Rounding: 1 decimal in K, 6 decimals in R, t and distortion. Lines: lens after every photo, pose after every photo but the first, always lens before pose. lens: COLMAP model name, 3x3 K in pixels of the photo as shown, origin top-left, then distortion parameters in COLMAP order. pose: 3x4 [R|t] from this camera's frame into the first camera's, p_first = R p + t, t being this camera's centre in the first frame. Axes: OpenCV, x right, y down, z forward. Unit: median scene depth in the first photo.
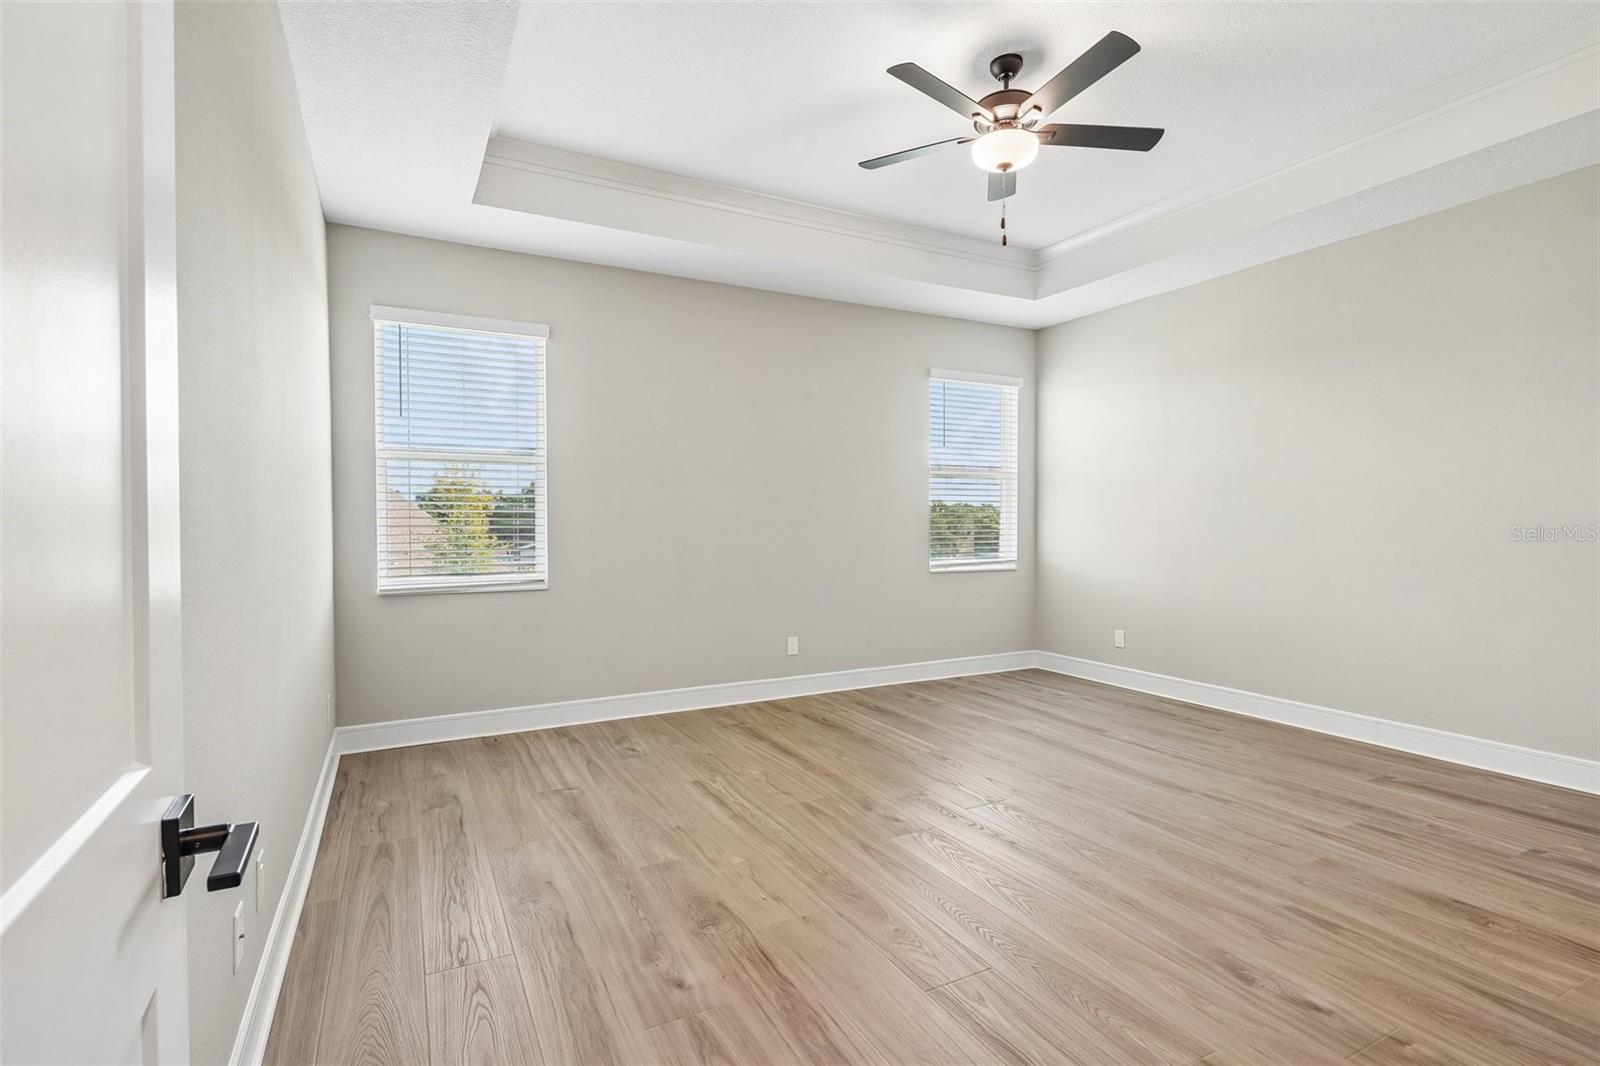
lens RADIAL K [[772.7, 0, 797.1], [0, 772.7, 531.0], [0, 0, 1]] dist [0.001324, -0.001426]
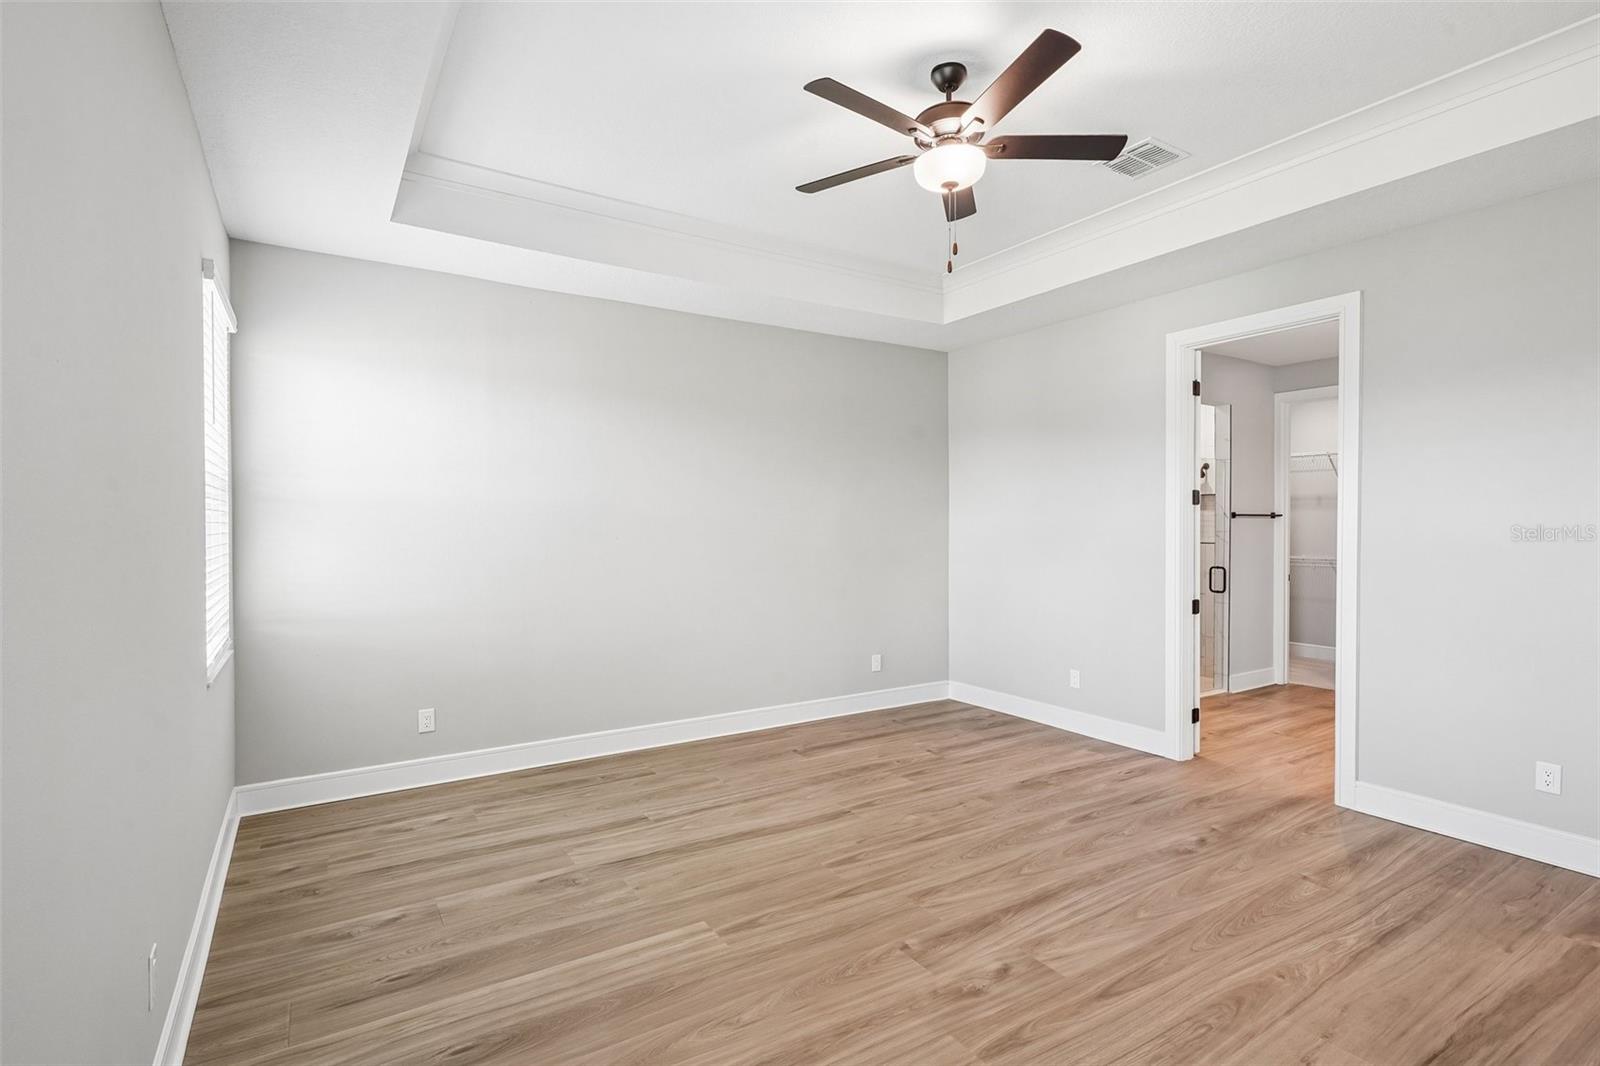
lens RADIAL K [[772.7, 0, 797.3], [0, 772.7, 532.0], [0, 0, 1]] dist [0.001324, -0.001426]
pose [[-0.085308, -0.009217, 0.996312, -0.657108], [0.014224, 0.999844, 0.010467, -0.081239], [-0.996253, 0.015065, -0.085164, 1.336272]]
